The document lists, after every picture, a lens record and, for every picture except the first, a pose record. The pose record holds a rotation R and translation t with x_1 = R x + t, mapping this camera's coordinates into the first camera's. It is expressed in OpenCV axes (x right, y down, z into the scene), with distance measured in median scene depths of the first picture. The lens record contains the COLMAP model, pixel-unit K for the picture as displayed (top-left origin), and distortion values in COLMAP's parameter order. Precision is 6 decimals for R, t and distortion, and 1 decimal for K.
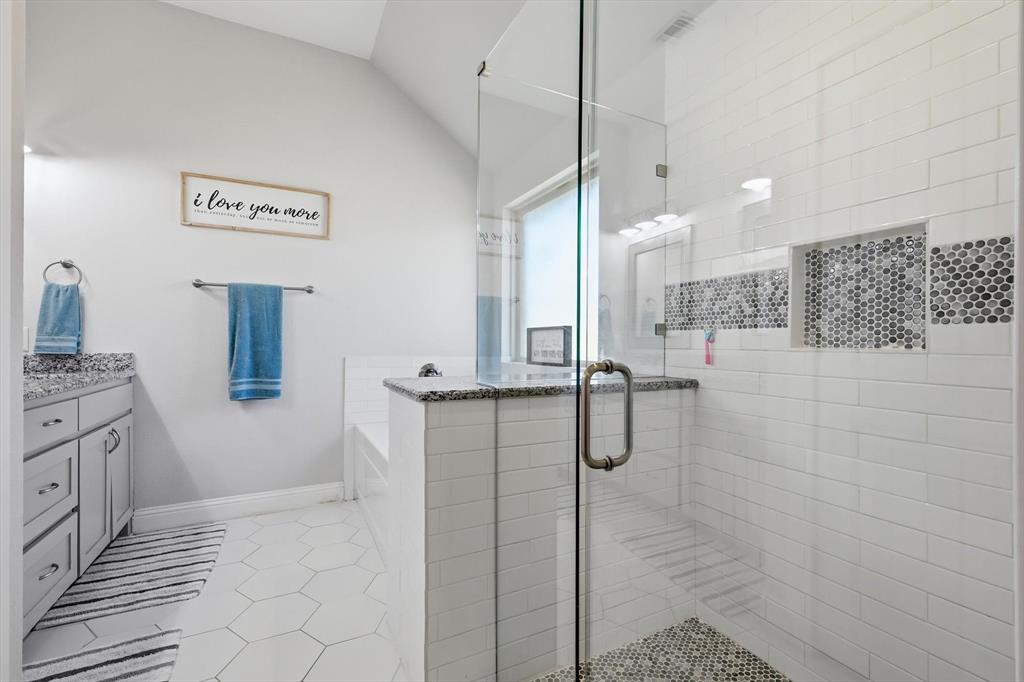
lens RADIAL K [[455.3, 0, 516.3], [0, 455.3, 339.2], [0, 0, 1]] dist [0.002554, 0.000009]
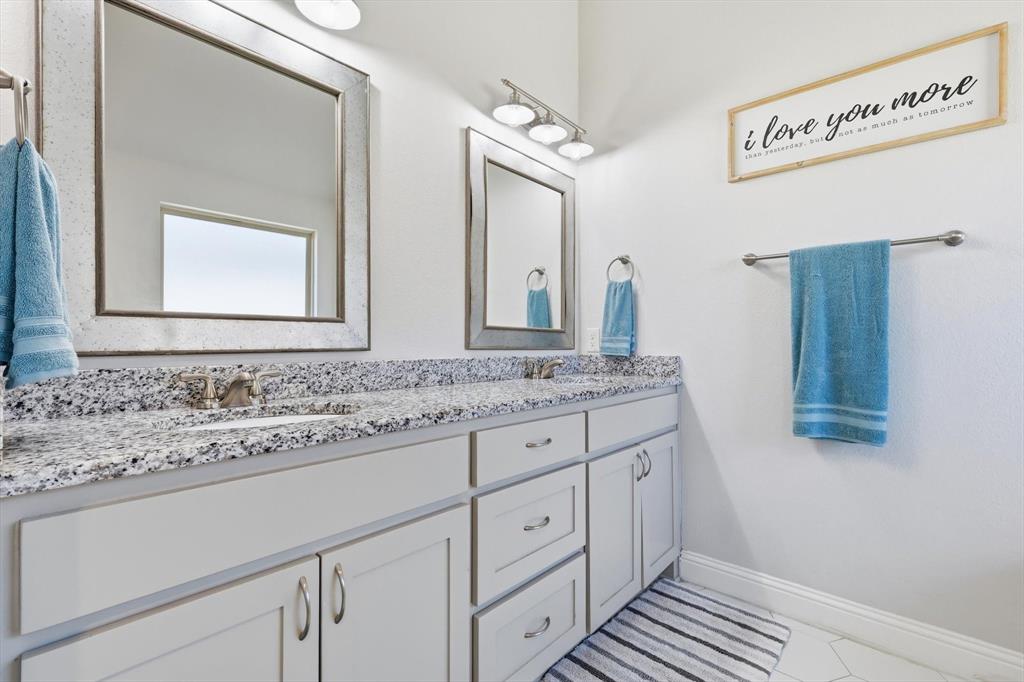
lens RADIAL K [[455.3, 0, 512.8], [0, 455.3, 338.4], [0, 0, 1]] dist [0.002554, 0.000009]
pose [[0.355300, -0.007281, -0.934724, -0.186957], [0.003738, 0.999973, -0.006368, 0.002439], [0.934745, -0.001231, 0.355318, 0.440429]]
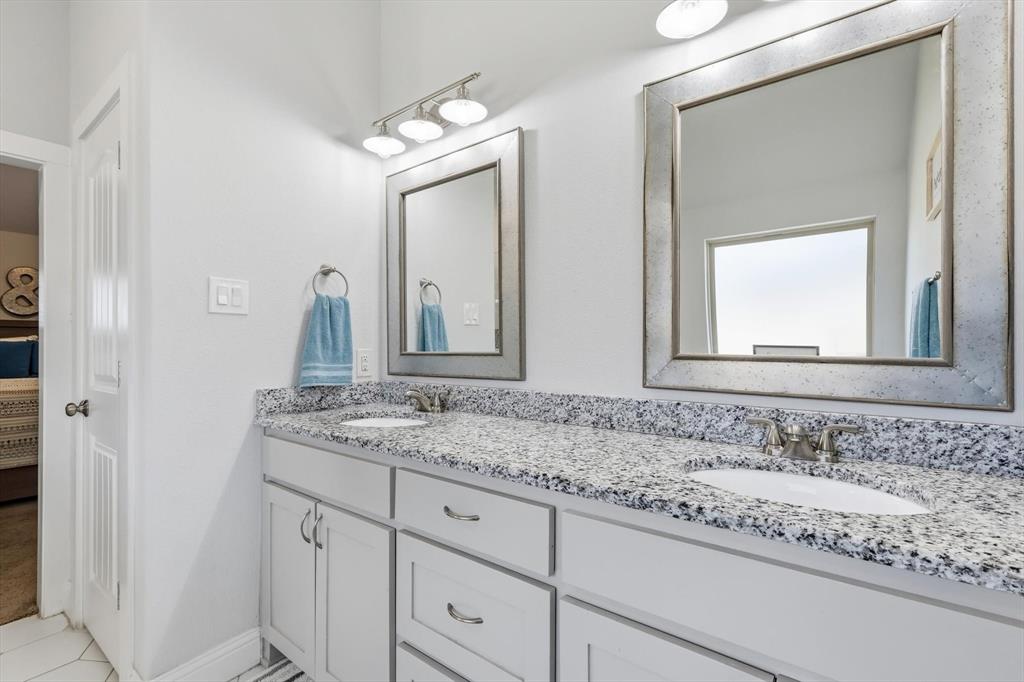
lens RADIAL K [[455.3, 0, 534.1], [0, 455.3, 340.8], [0, 0, 1]] dist [0.002554, 0.000009]
pose [[-0.892238, -0.000669, -0.451565, -0.537277], [0.006251, 0.999885, -0.013831, -0.034242], [0.451522, -0.015163, -0.892131, 1.064789]]
